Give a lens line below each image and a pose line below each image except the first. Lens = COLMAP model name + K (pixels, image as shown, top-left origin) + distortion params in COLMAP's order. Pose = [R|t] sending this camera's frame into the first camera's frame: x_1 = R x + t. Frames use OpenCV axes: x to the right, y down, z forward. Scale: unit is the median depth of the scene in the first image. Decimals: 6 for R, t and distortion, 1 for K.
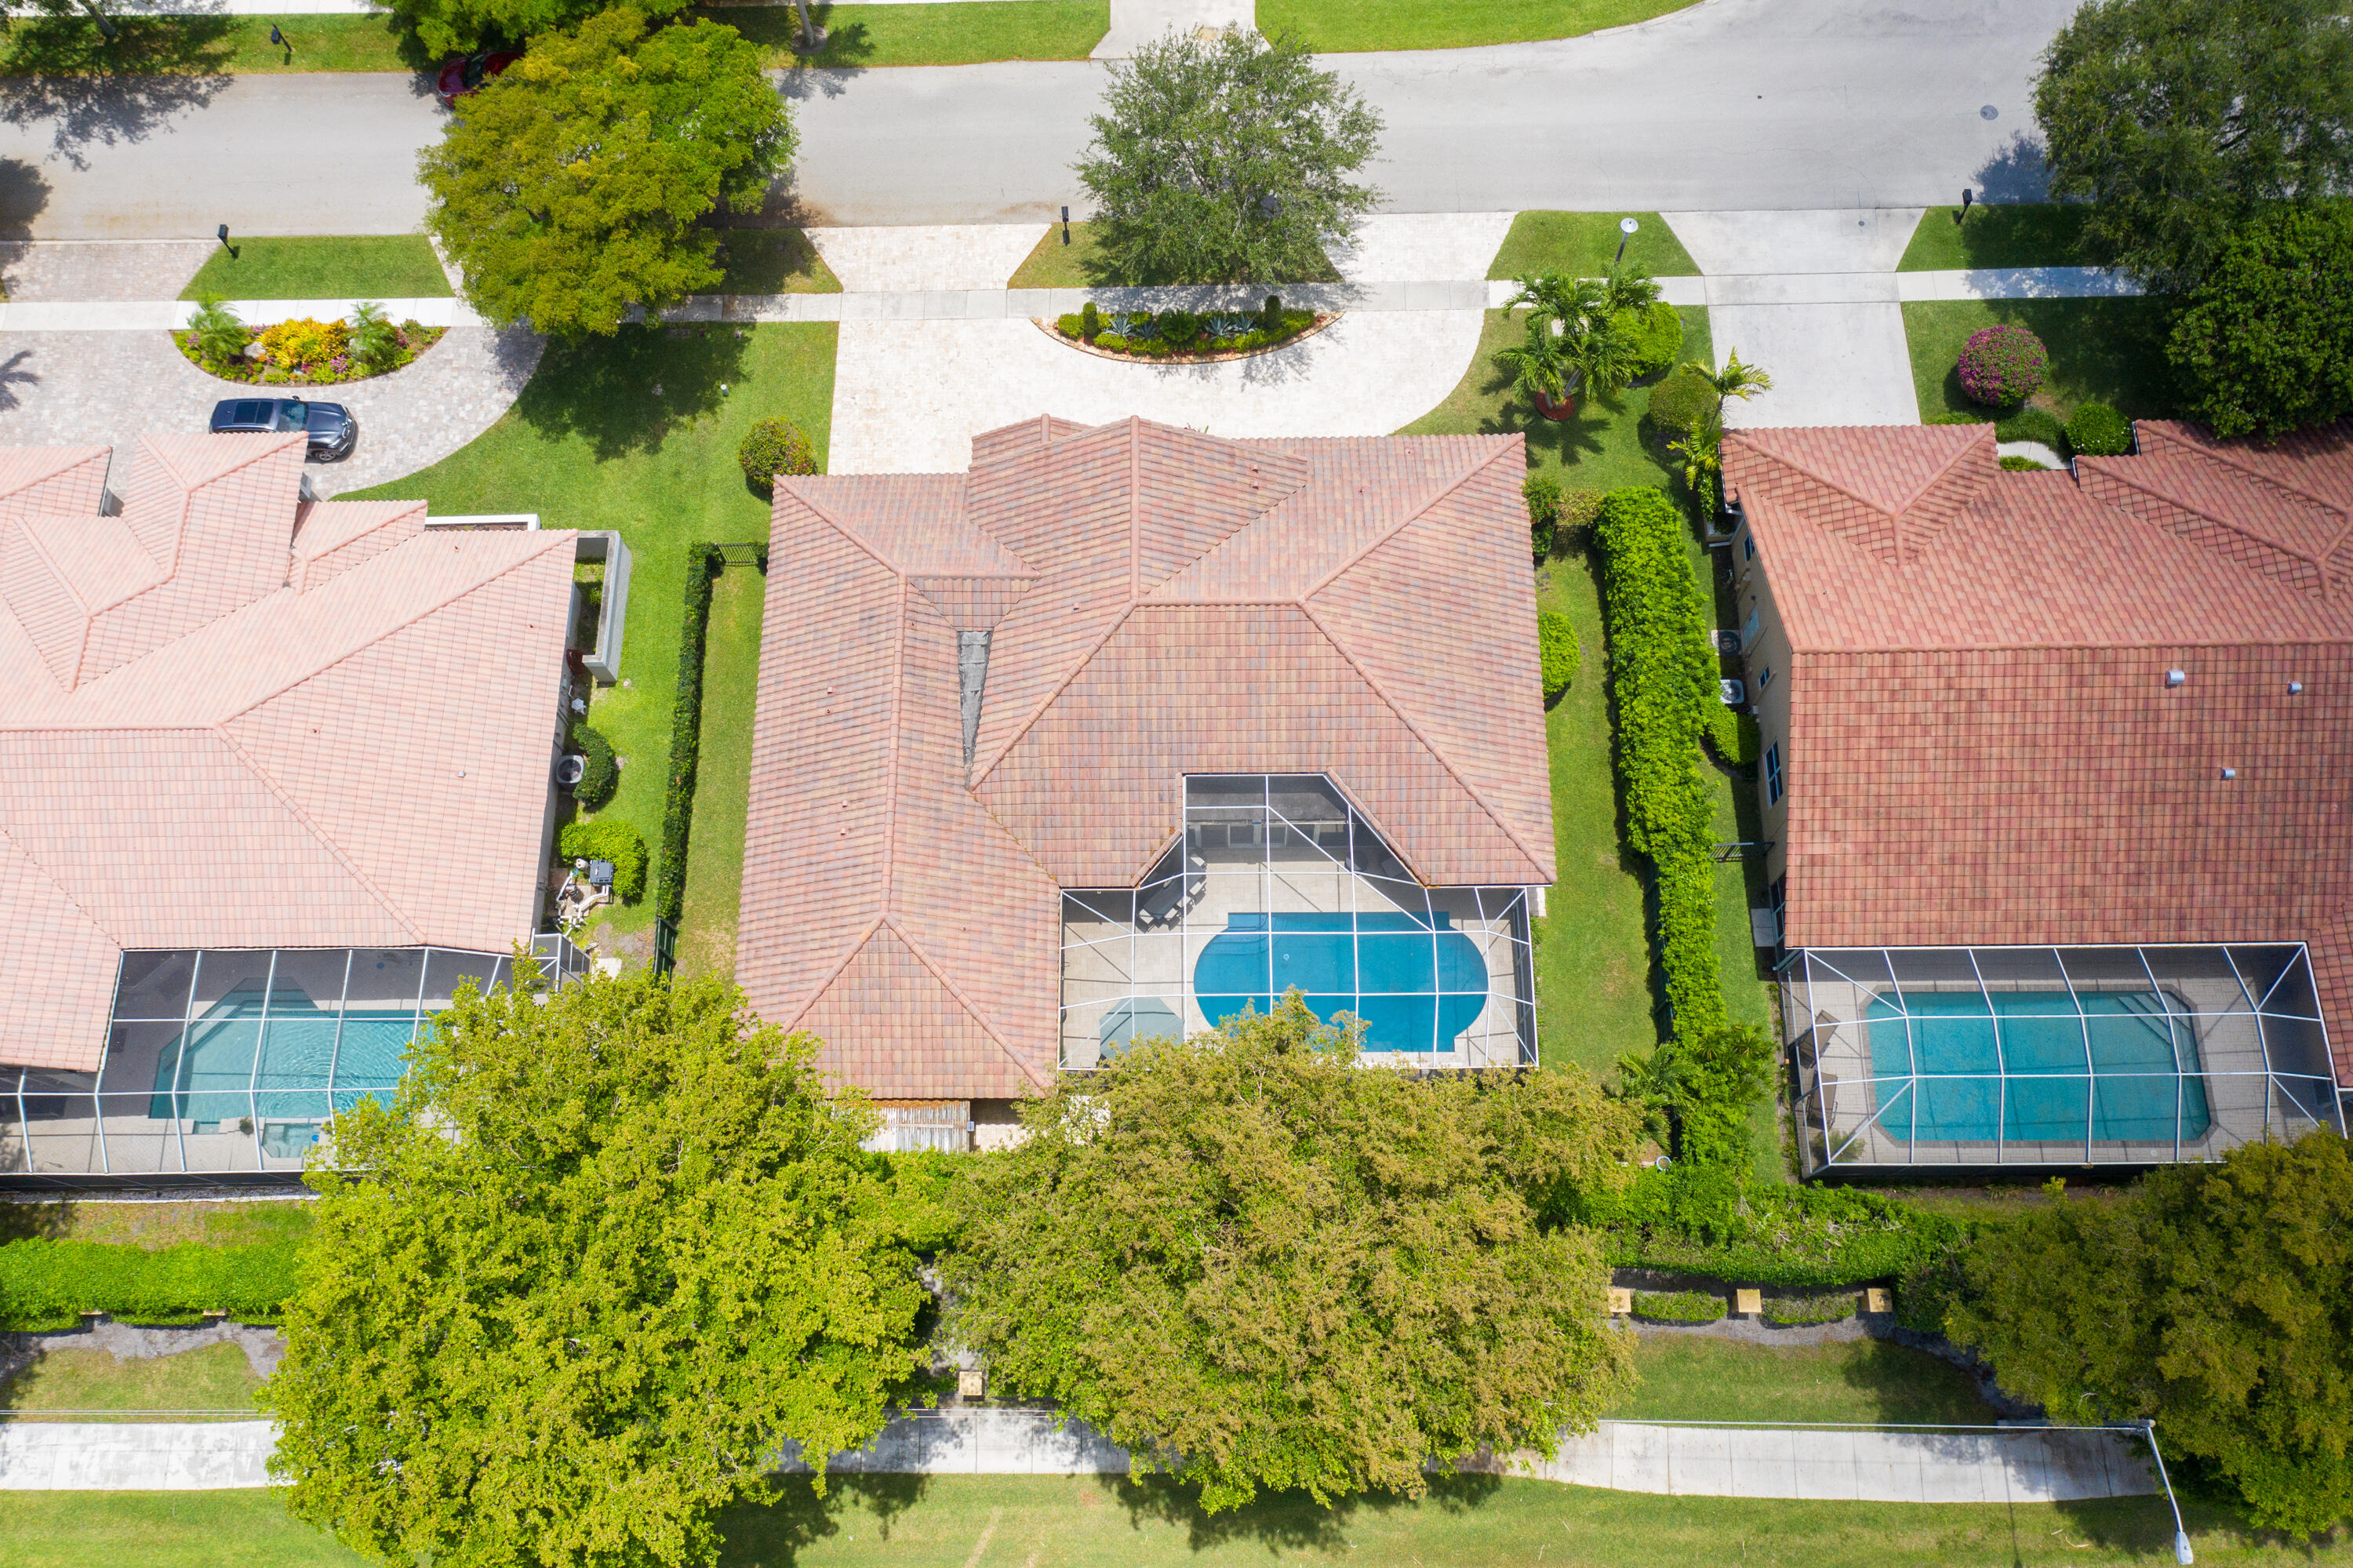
lens RADIAL K [[1890.0, 0, 1176.5], [0, 1890.0, 784.0], [0, 0, 1]] dist [0.007336, -0.003240]
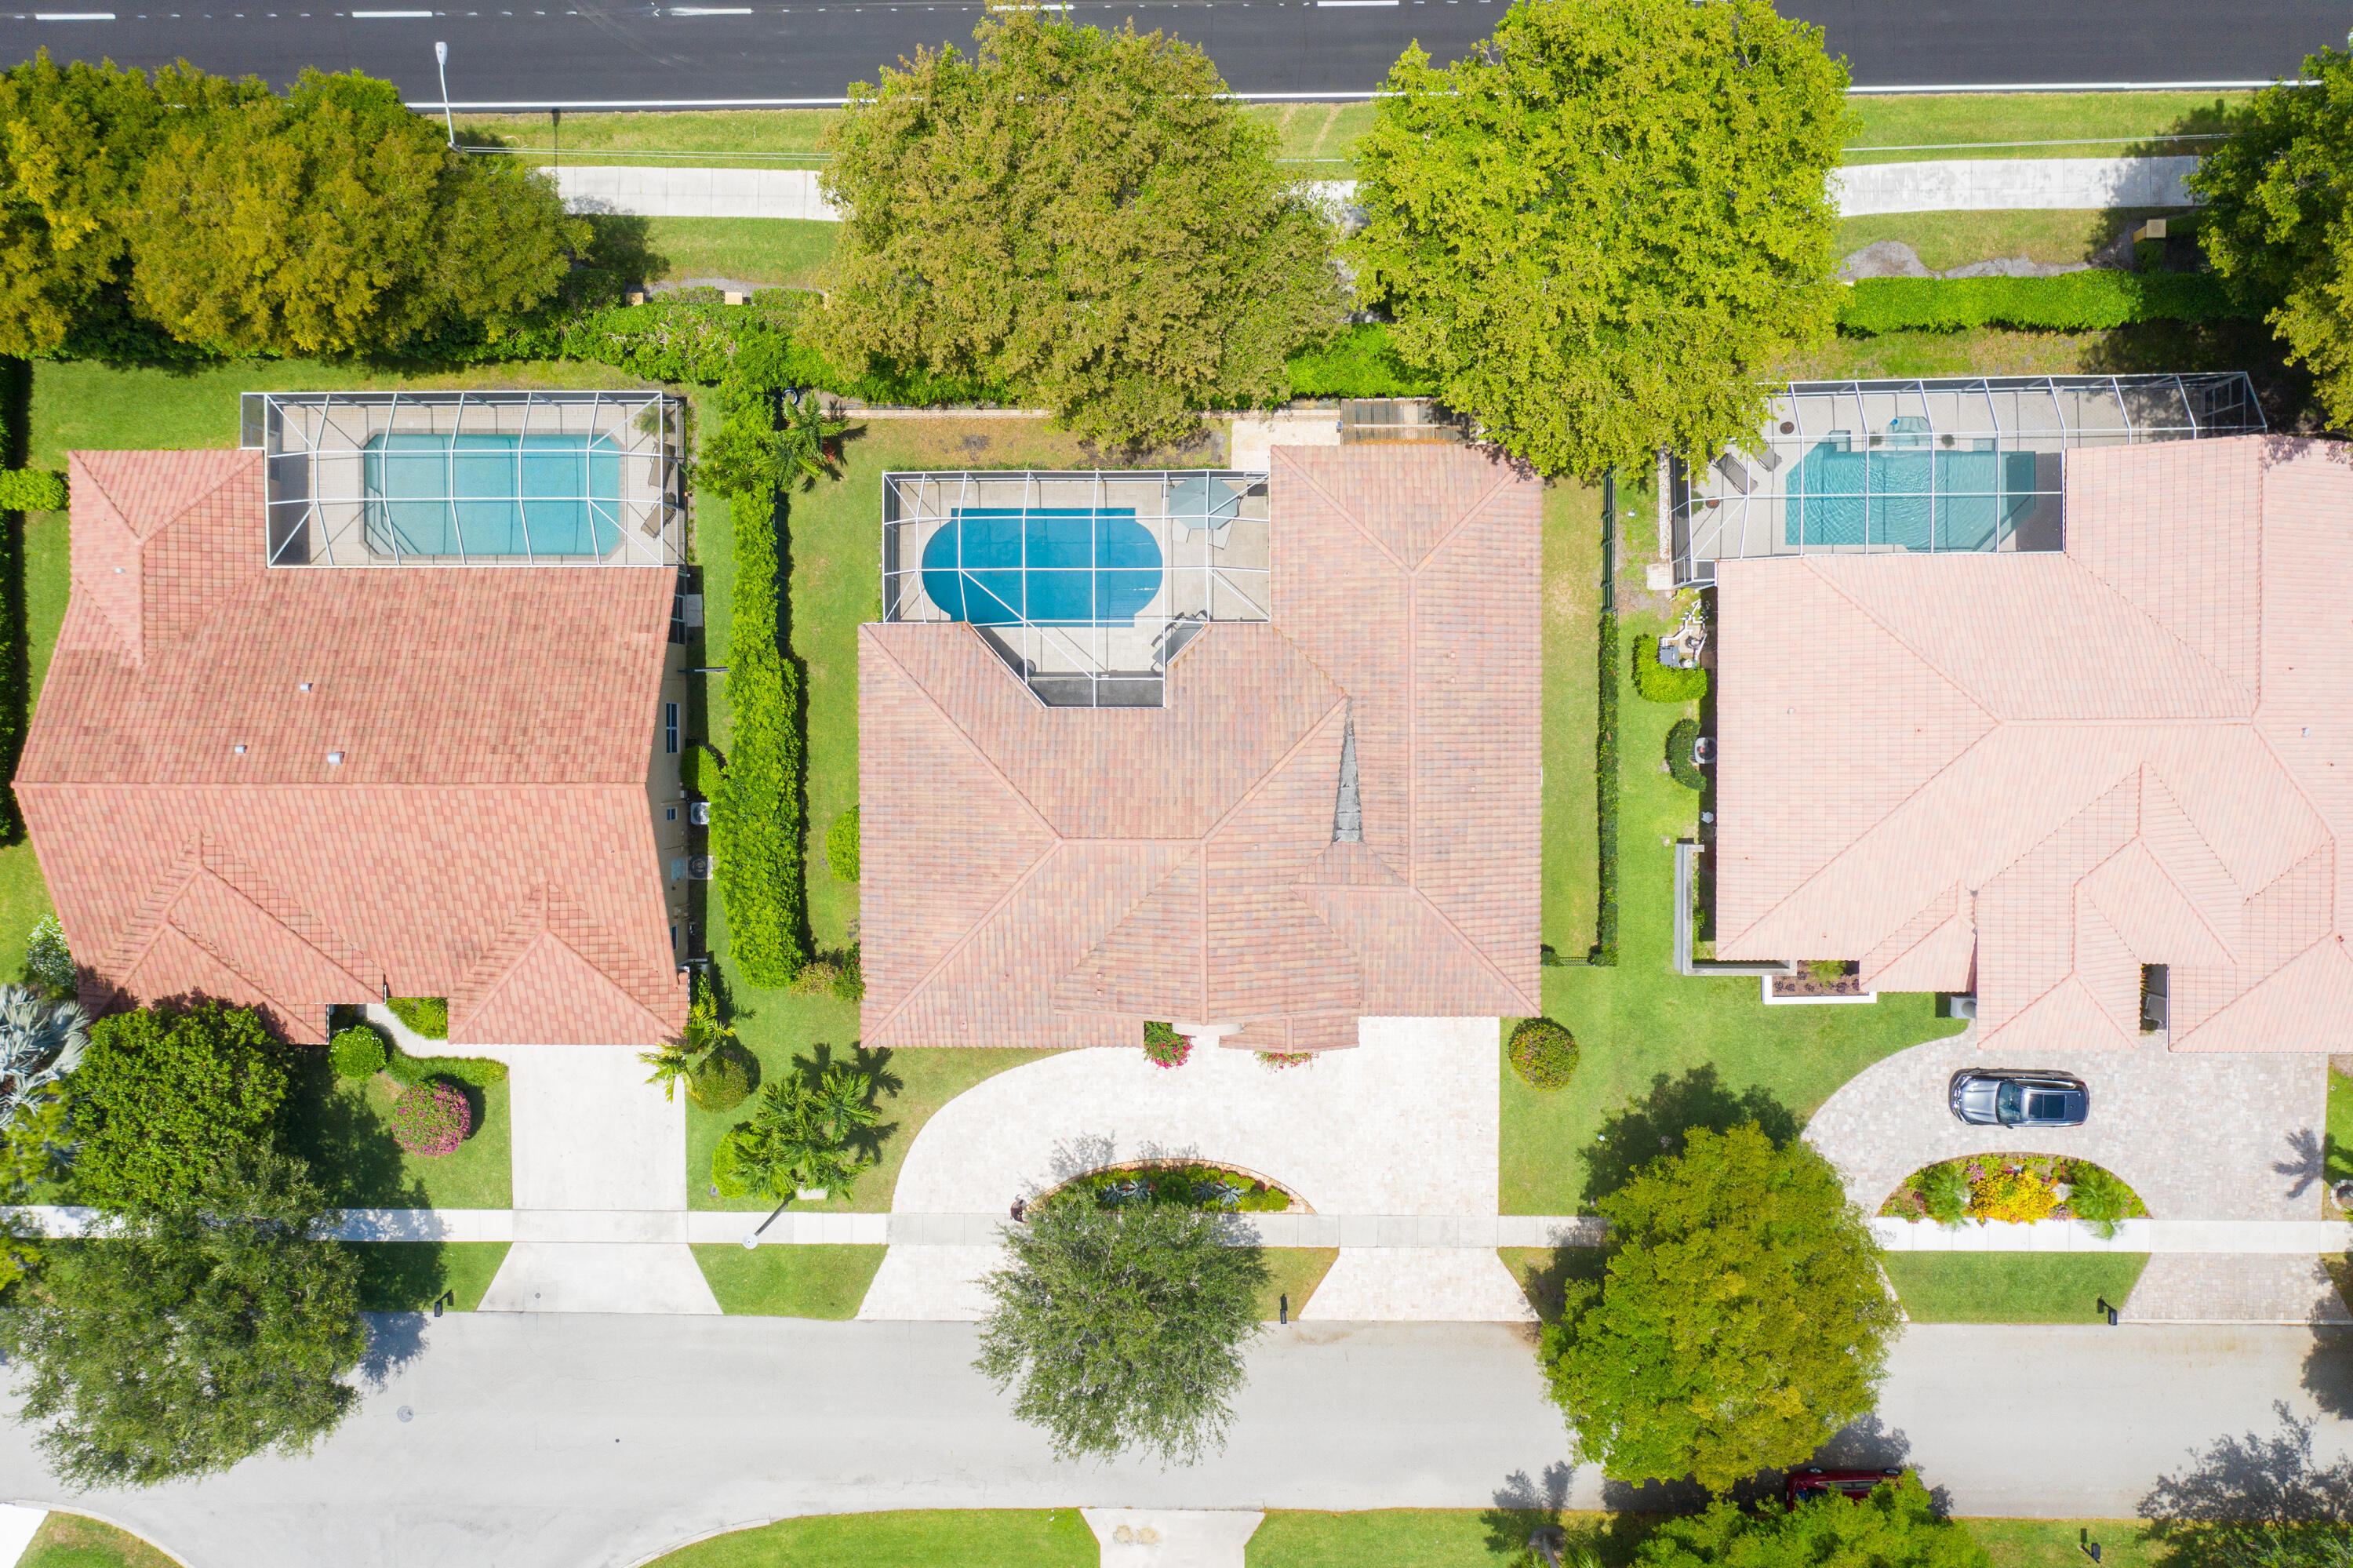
lens RADIAL K [[1844.3, 0, 1173.7], [0, 1844.3, 826.0], [0, 0, 1]] dist [0.007165, -0.005014]
pose [[-0.998236, -0.000774, 0.059363, -0.063860], [0.019600, -0.948149, 0.317220, -0.400363], [0.056040, 0.317824, 0.946492, -0.057113]]
